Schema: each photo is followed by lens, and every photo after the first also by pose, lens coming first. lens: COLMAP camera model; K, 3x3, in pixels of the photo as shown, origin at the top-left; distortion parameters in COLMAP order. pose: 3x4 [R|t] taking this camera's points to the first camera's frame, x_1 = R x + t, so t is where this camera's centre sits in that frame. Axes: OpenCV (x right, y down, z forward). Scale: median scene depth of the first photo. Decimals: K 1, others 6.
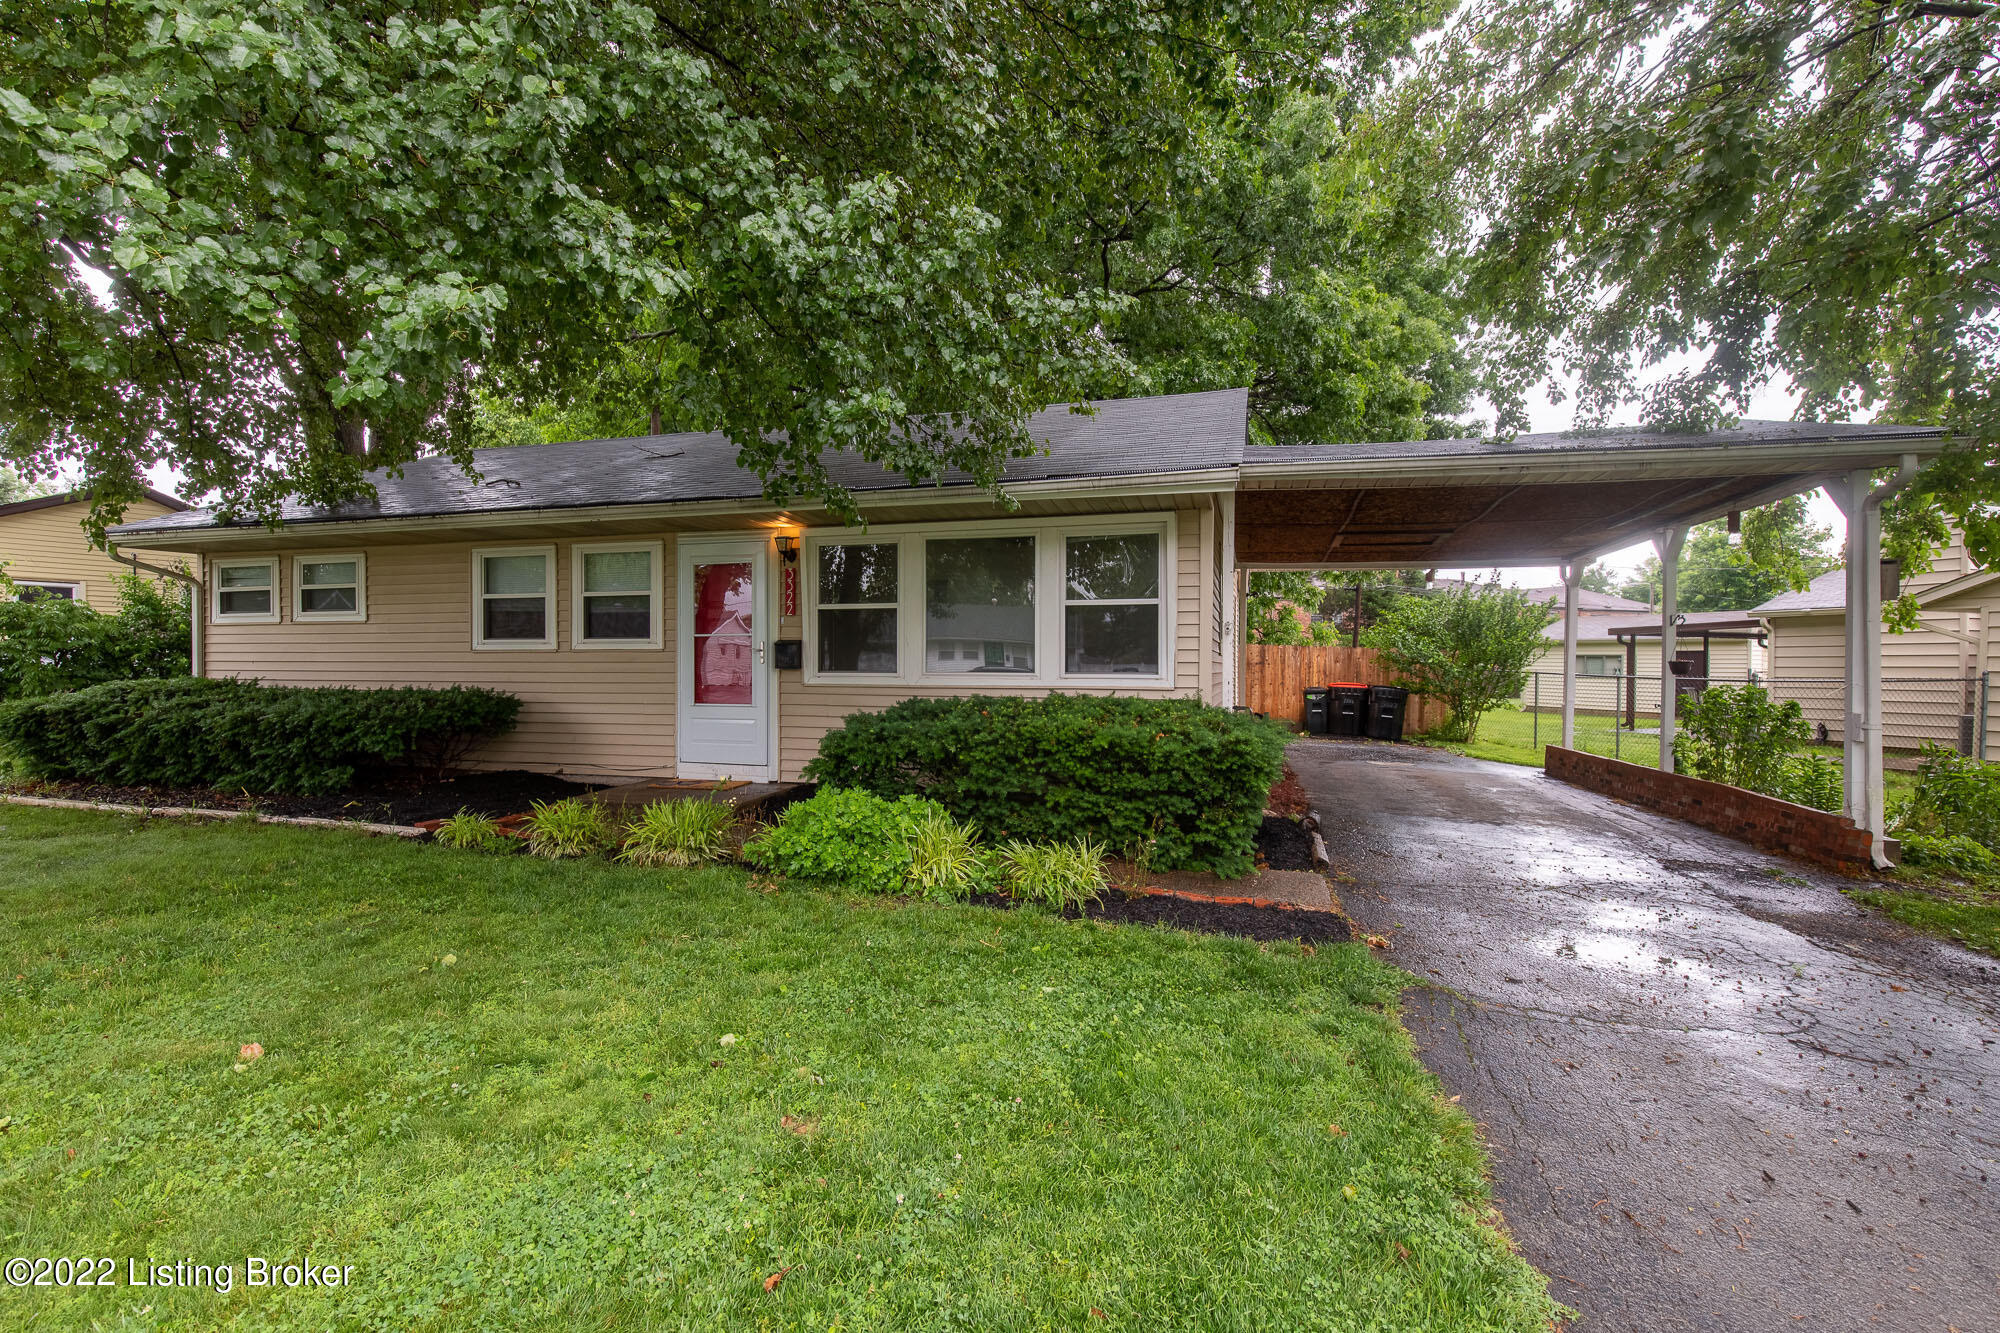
lens RADIAL K [[846.4, 0, 1000.0], [0, 846.4, 666.5], [0, 0, 1]] dist [-0.001543, -0.000033]
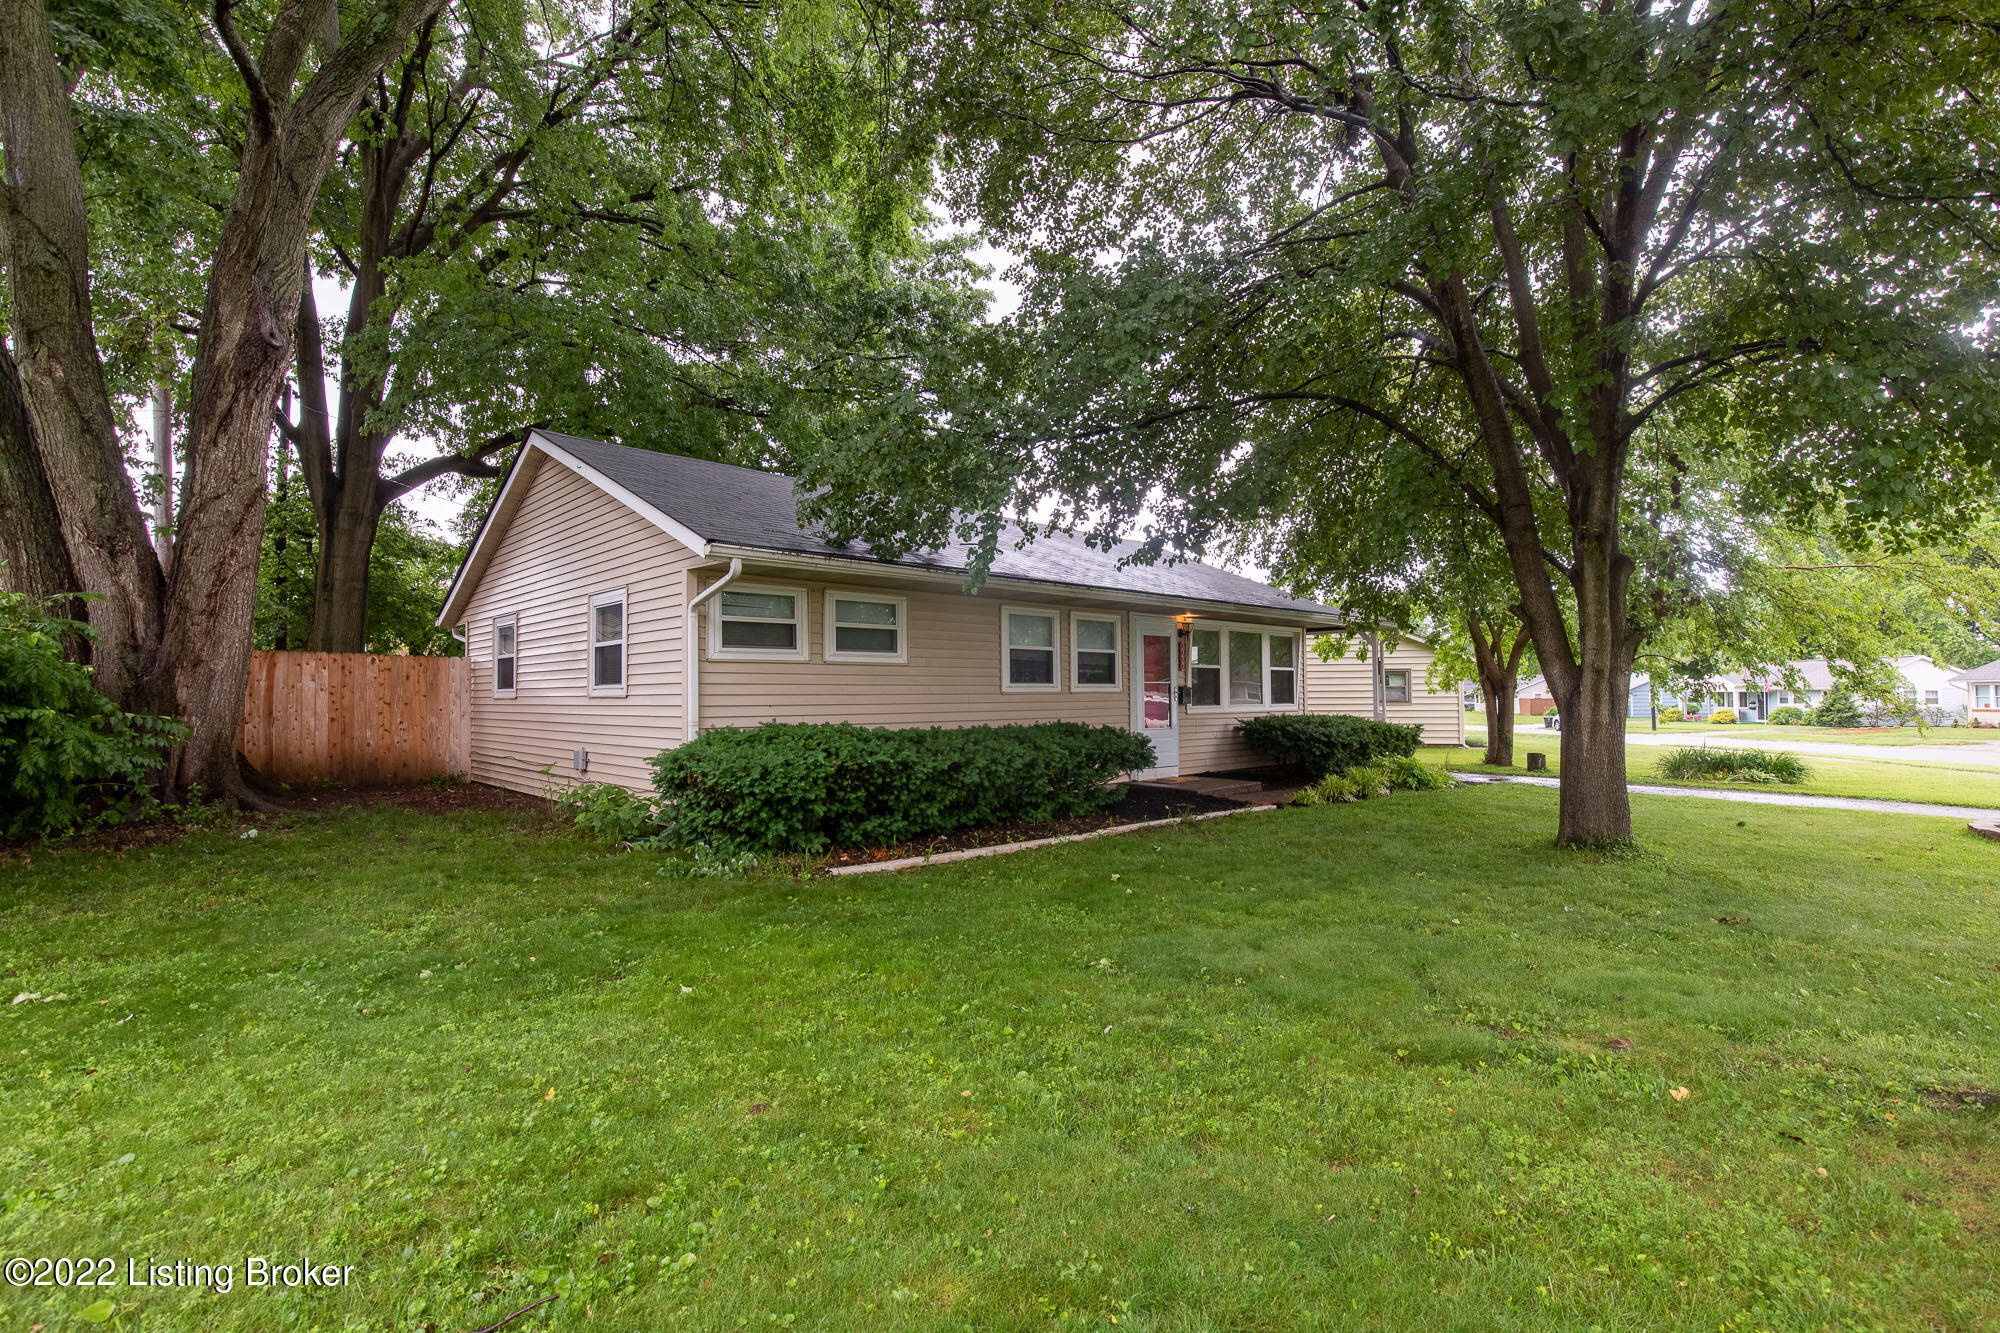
lens RADIAL K [[908.1, 0, 1000.0], [0, 908.1, 666.5], [0, 0, 1]] dist [-0.000607, -0.000080]
pose [[0.514279, 0.024186, 0.857282, -1.931683], [0.010320, 0.999355, -0.034386, -0.012818], [-0.857561, 0.026531, 0.513698, 0.400862]]
